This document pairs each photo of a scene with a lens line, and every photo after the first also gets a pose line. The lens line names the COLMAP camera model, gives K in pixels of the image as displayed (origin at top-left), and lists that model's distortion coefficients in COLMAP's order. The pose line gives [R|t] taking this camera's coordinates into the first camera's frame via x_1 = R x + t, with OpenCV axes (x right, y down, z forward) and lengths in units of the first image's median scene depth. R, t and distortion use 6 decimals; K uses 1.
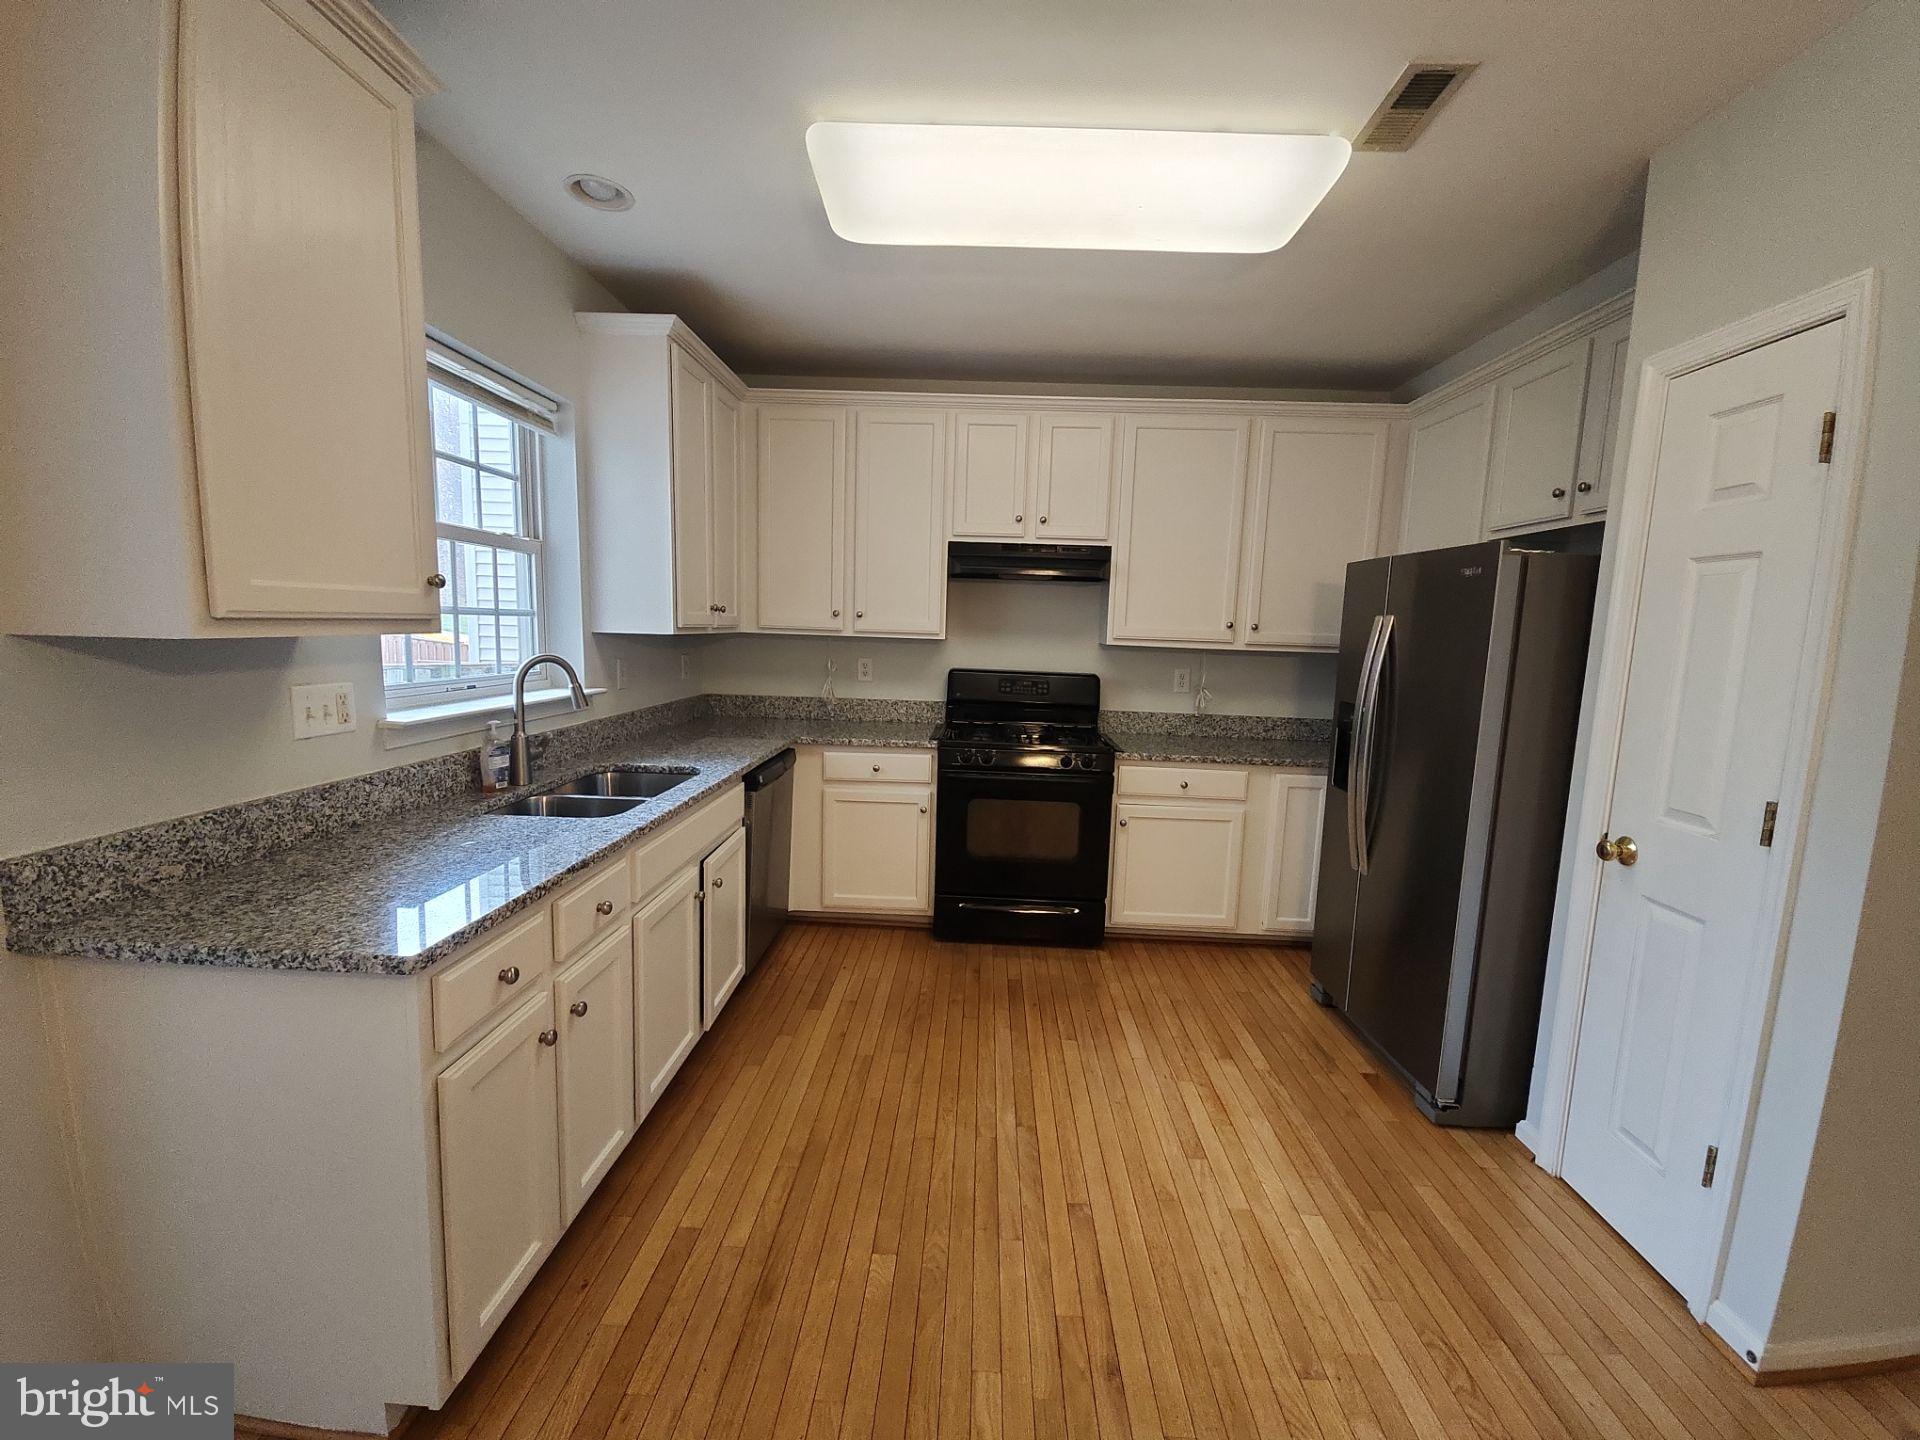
lens RADIAL K [[791.6, 0, 965.7], [0, 791.6, 716.1], [0, 0, 1]] dist [0.002553, -0.000141]
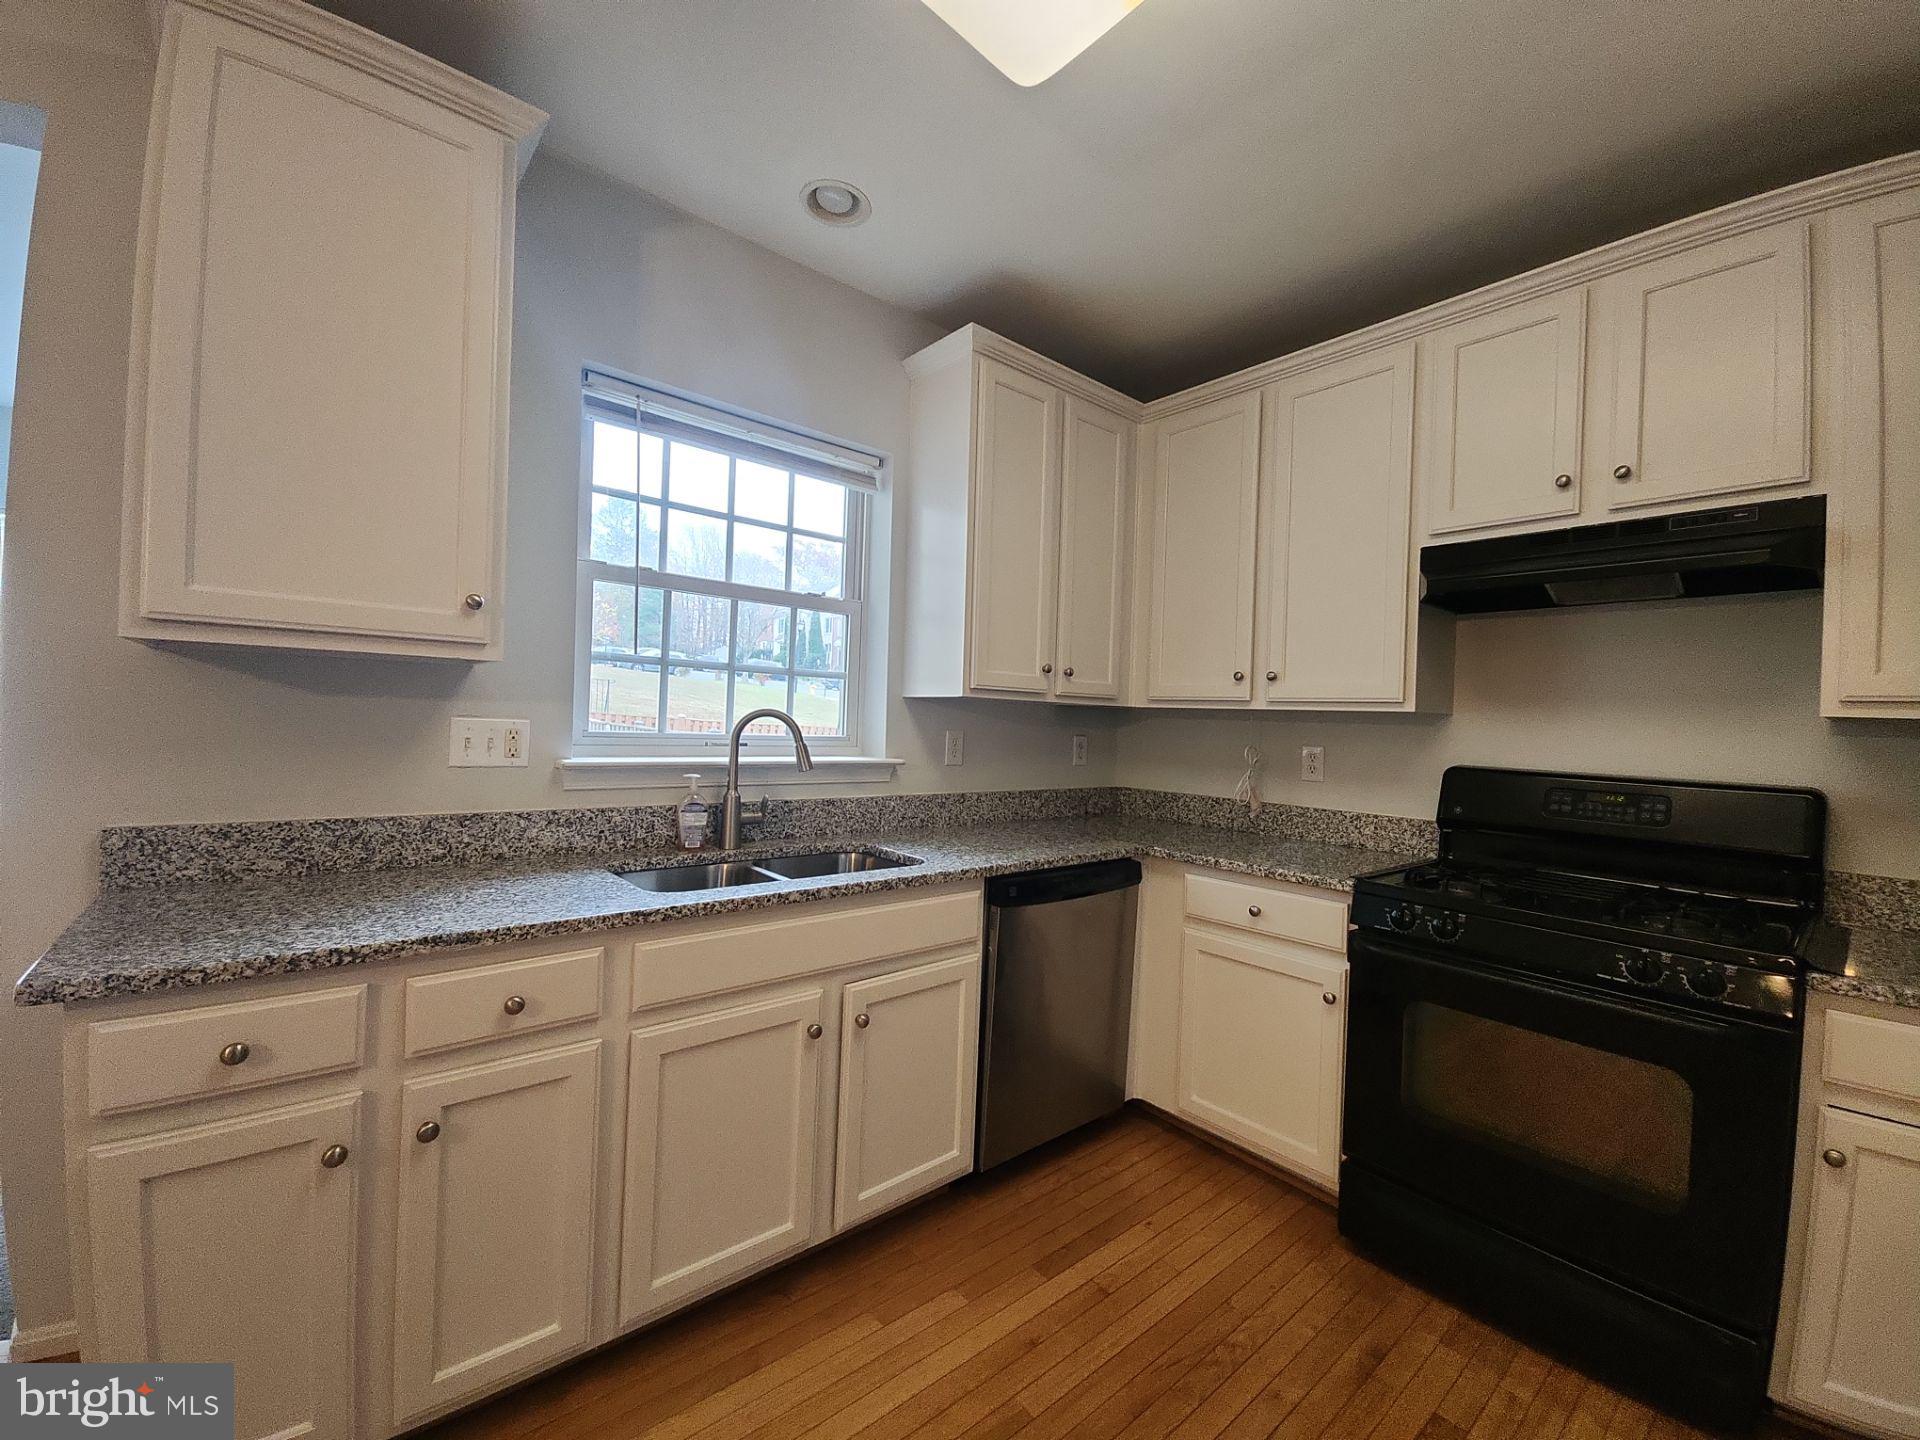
lens RADIAL K [[779.3, 0, 959.2], [0, 779.3, 720.2], [0, 0, 1]] dist [0.001664, -0.000226]
pose [[0.663945, -0.008301, -0.747735, 0.246276], [-0.101029, 0.989775, -0.100695, 0.002583], [0.740925, 0.142399, 0.656317, 0.499618]]
